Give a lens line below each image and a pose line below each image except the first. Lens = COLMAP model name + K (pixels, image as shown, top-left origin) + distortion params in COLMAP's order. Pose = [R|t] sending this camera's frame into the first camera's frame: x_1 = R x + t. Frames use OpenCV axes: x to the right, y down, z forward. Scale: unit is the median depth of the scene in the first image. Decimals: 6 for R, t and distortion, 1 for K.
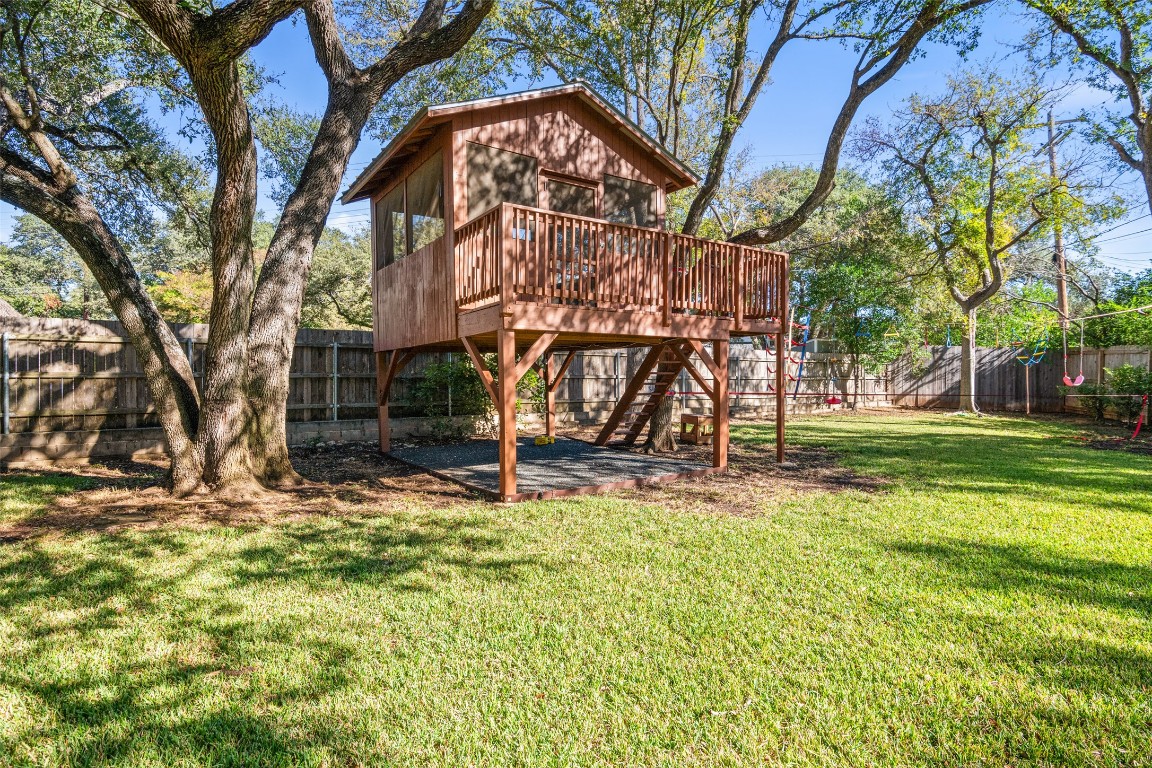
lens RADIAL K [[638.2, 0, 536.3], [0, 638.2, 376.3], [0, 0, 1]] dist [0.000238, -0.000185]
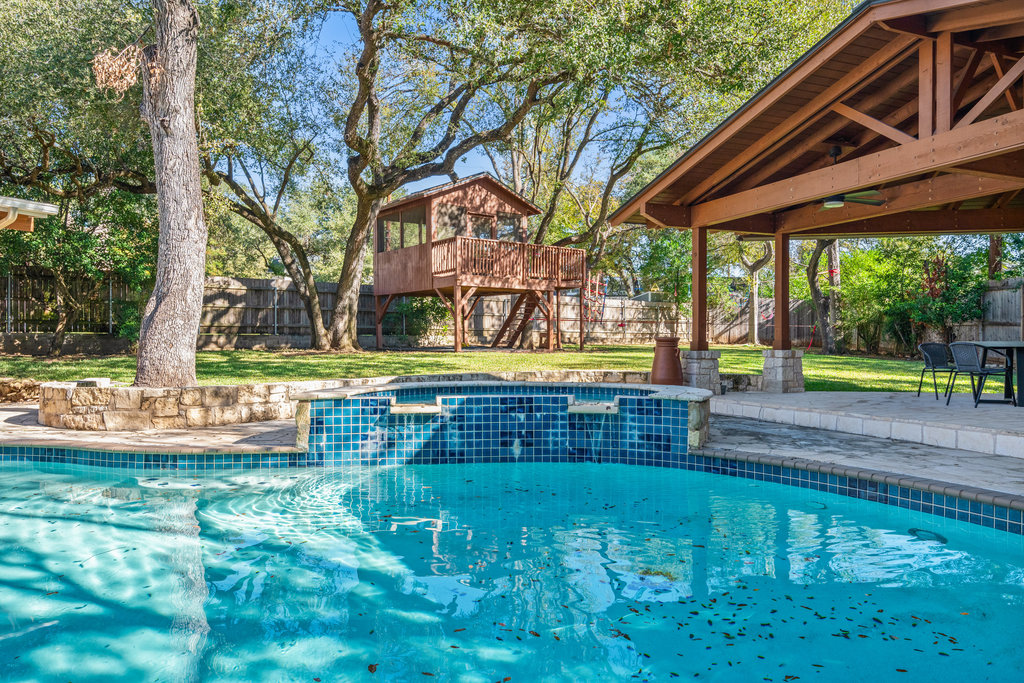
lens RADIAL K [[782.4, 0, 509.9], [0, 782.4, 339.5], [0, 0, 1]] dist [0.033540, 0.002305]
pose [[0.992507, 0.001390, 0.122183, -0.169006], [-0.001905, 0.999990, 0.004105, 0.094837], [-0.122176, -0.004307, 0.992499, -1.581514]]
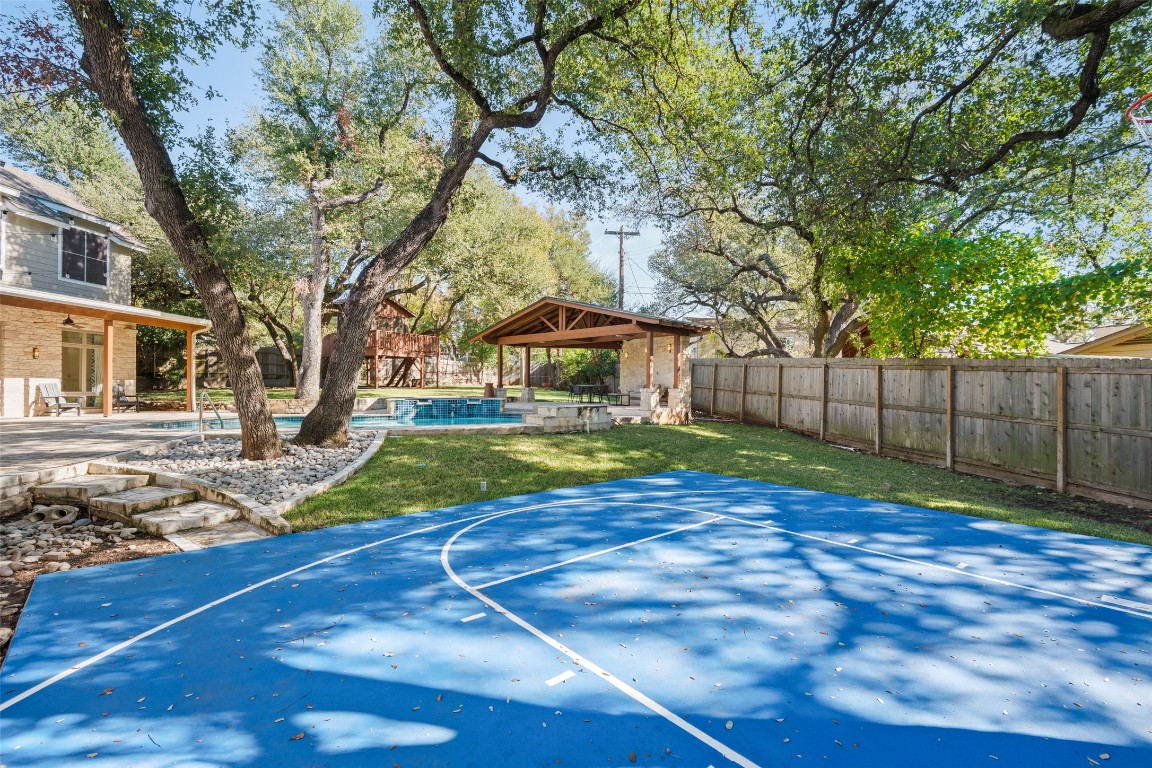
lens RADIAL K [[533.4, 0, 576.6], [0, 533.4, 381.0], [0, 0, 1]] dist [-0.002388, -0.003362]
pose [[0.866025, 0.011316, 0.499872, -0.575323], [-0.012557, 0.999921, -0.000881, 0.085715], [-0.499843, -0.005514, 0.866099, -2.533779]]
